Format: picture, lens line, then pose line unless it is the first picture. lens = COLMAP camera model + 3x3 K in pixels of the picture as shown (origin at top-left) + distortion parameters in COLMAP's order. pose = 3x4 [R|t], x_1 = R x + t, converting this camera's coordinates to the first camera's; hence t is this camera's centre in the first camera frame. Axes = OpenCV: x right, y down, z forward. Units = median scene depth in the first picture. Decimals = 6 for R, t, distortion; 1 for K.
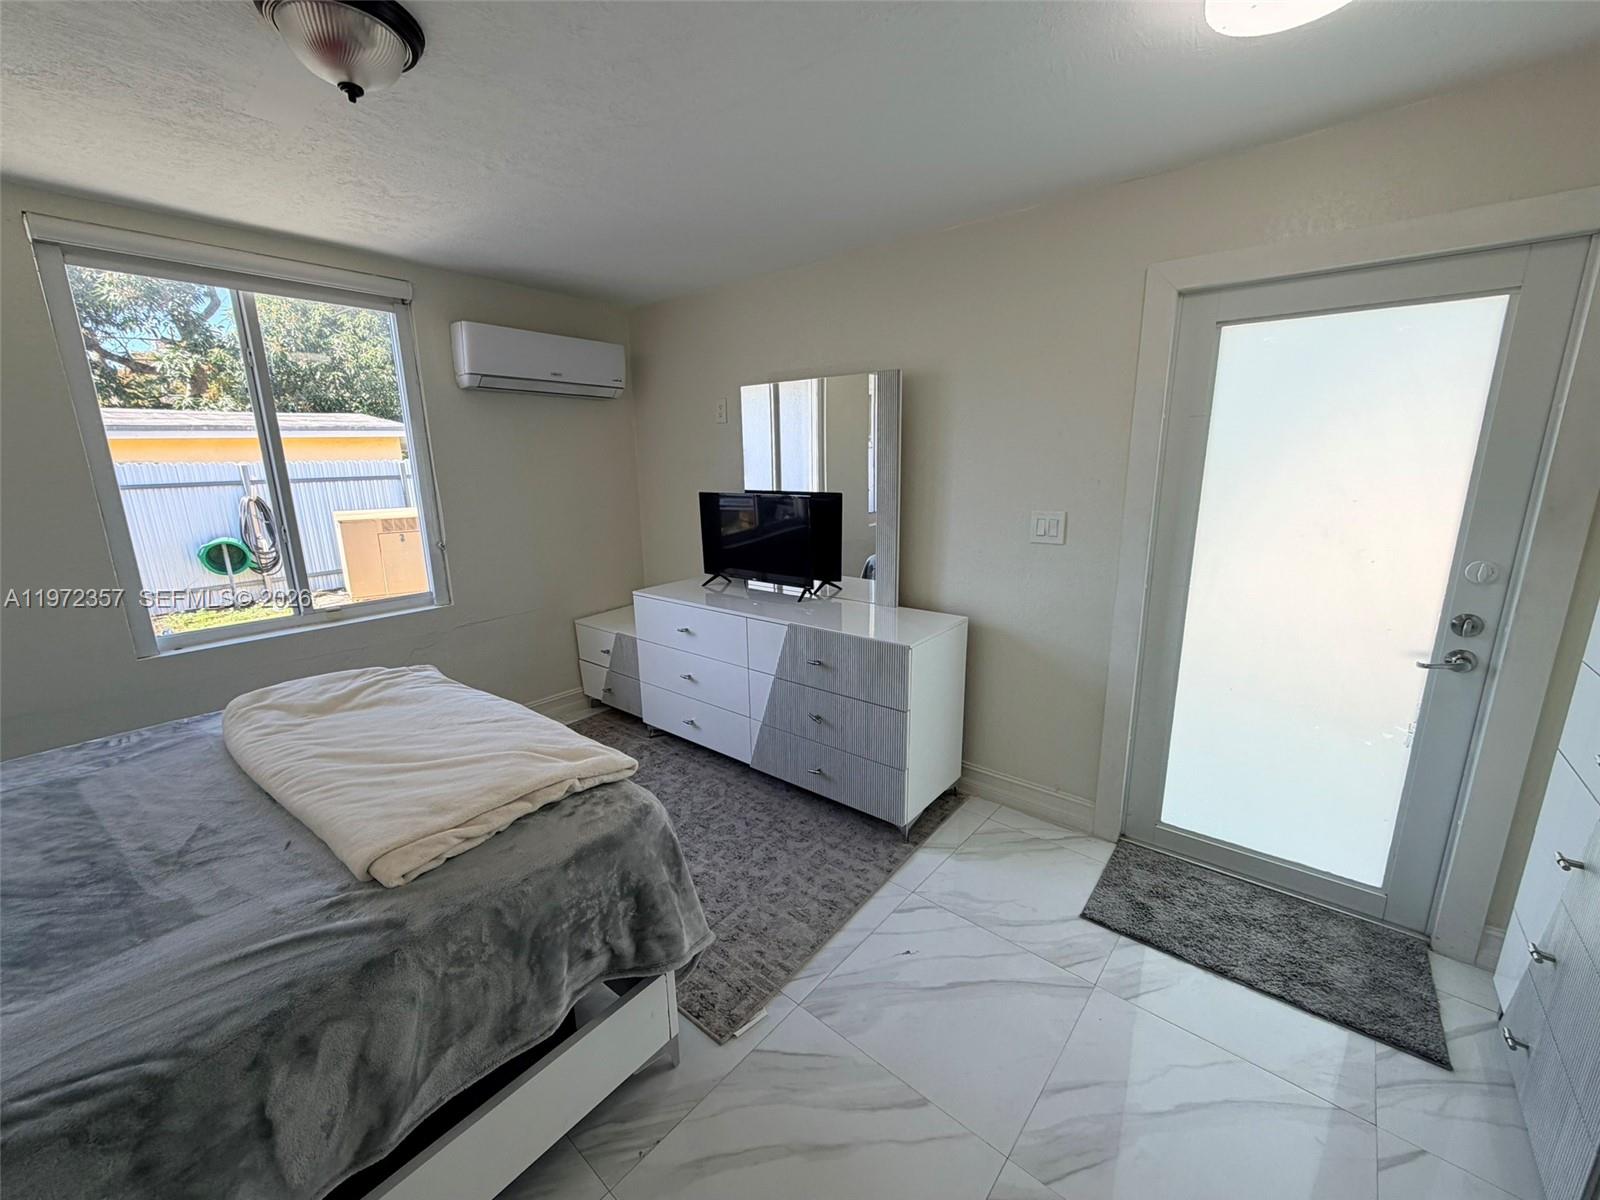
lens RADIAL K [[635.6, 0, 798.1], [0, 635.6, 600.1], [0, 0, 1]] dist [0.001581, -0.000068]
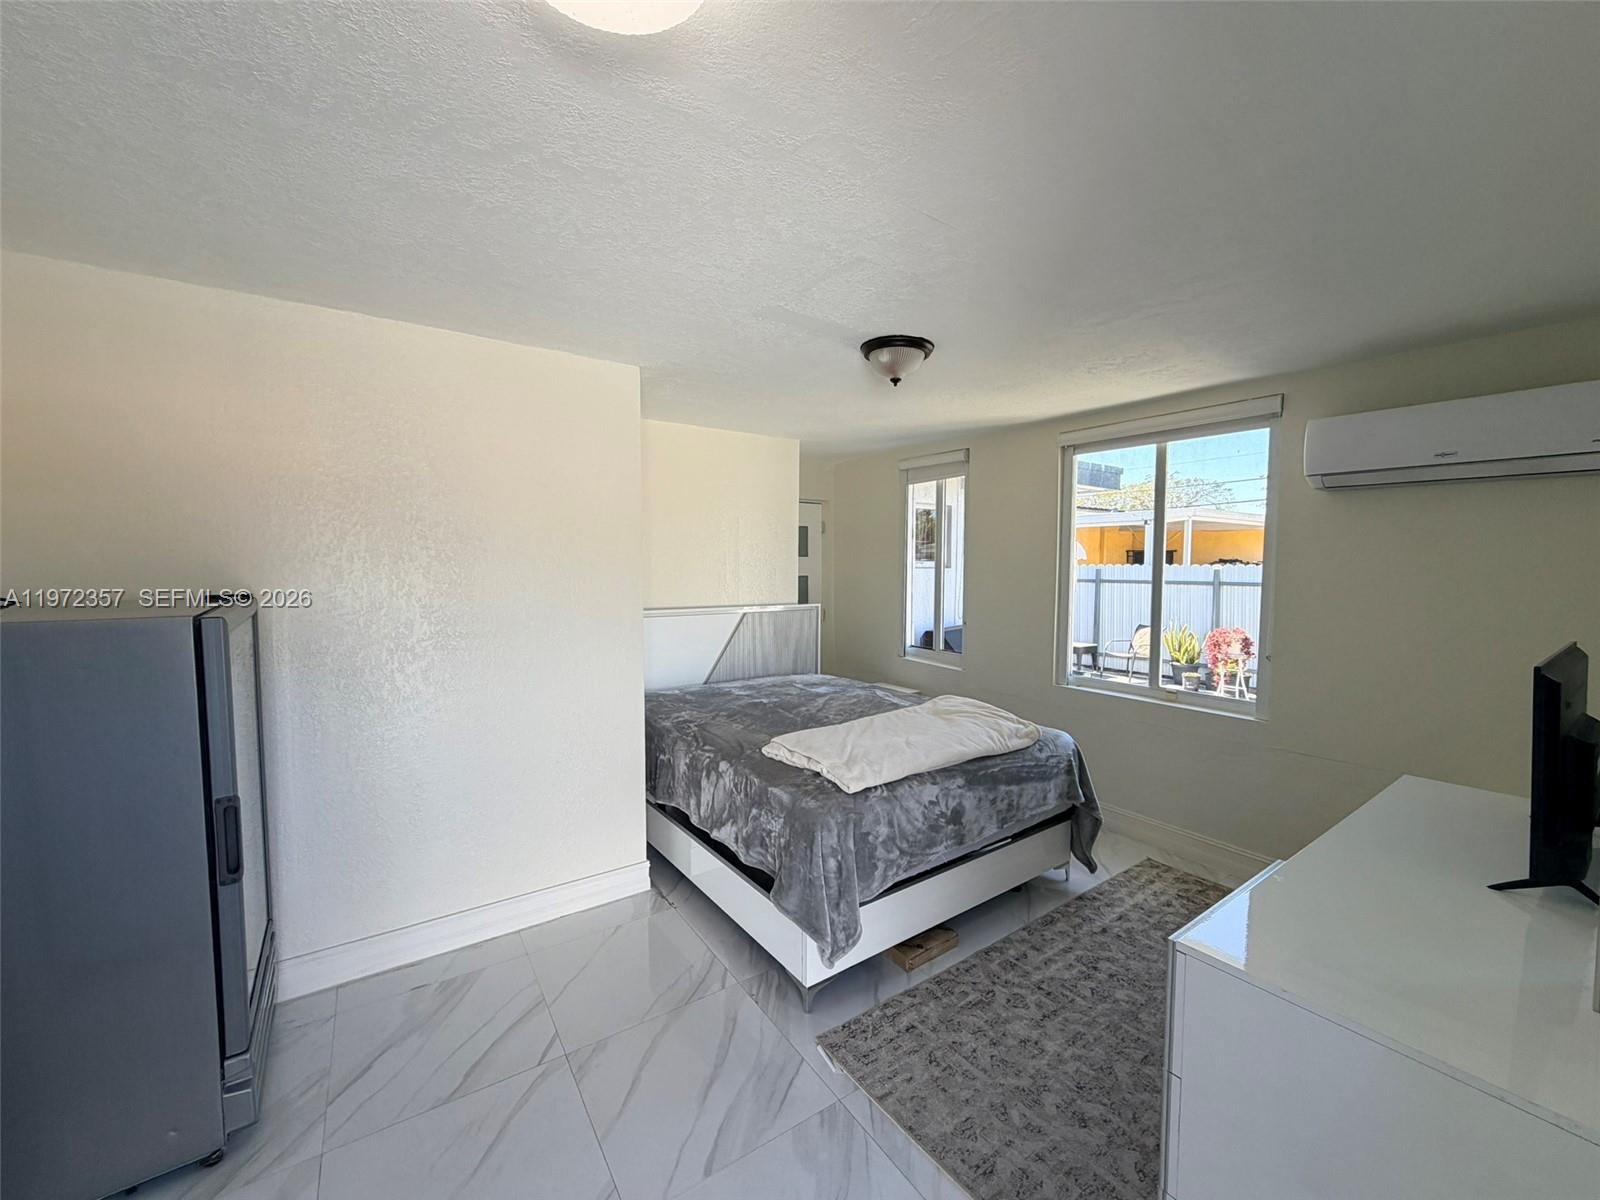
lens RADIAL K [[635.6, 0, 798.1], [0, 635.6, 600.1], [0, 0, 1]] dist [0.001581, -0.000068]
pose [[-0.267666, 0.069287, -0.961017, 0.889533], [-0.213378, 0.968382, 0.129249, -0.238969], [0.939588, 0.239655, -0.244418, 0.943561]]
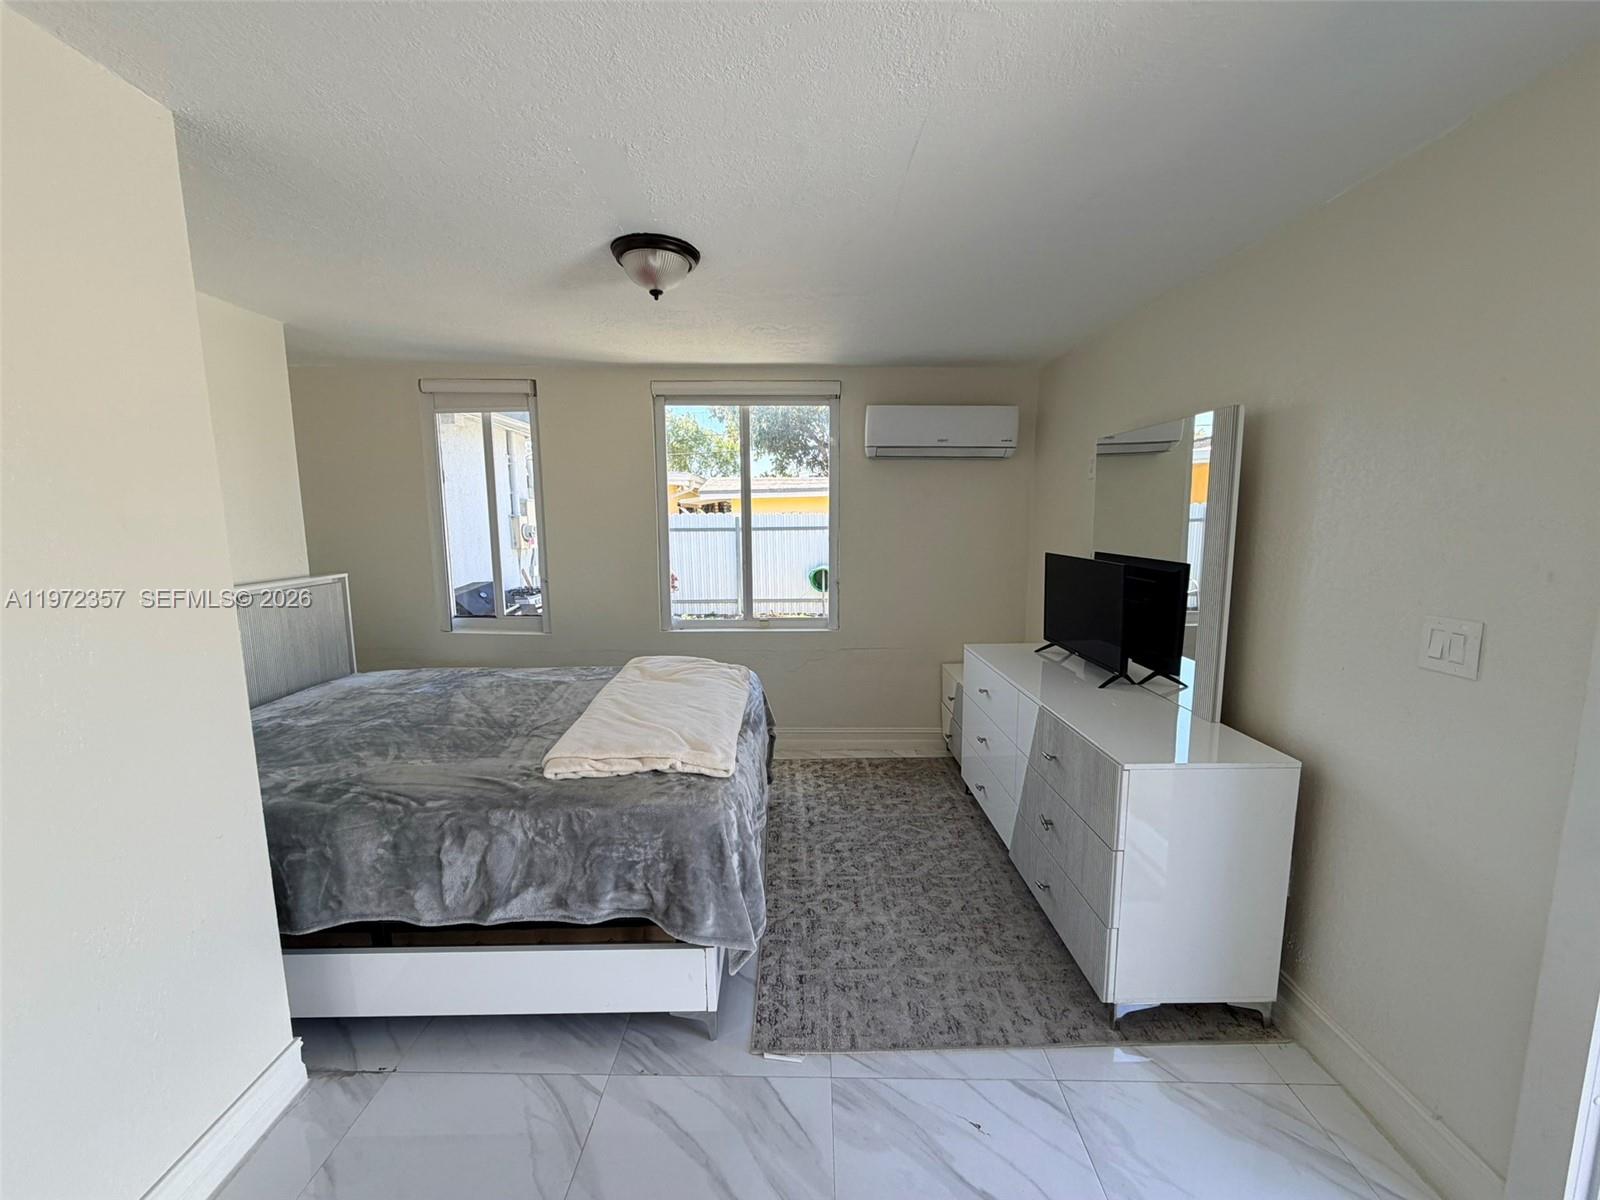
lens RADIAL K [[635.6, 0, 798.1], [0, 635.6, 600.1], [0, 0, 1]] dist [0.001581, -0.000068]
pose [[0.639134, 0.115687, -0.760345, 0.589838], [-0.174654, 0.984625, 0.003001, -0.070343], [0.749002, 0.130879, 0.649513, 0.224661]]
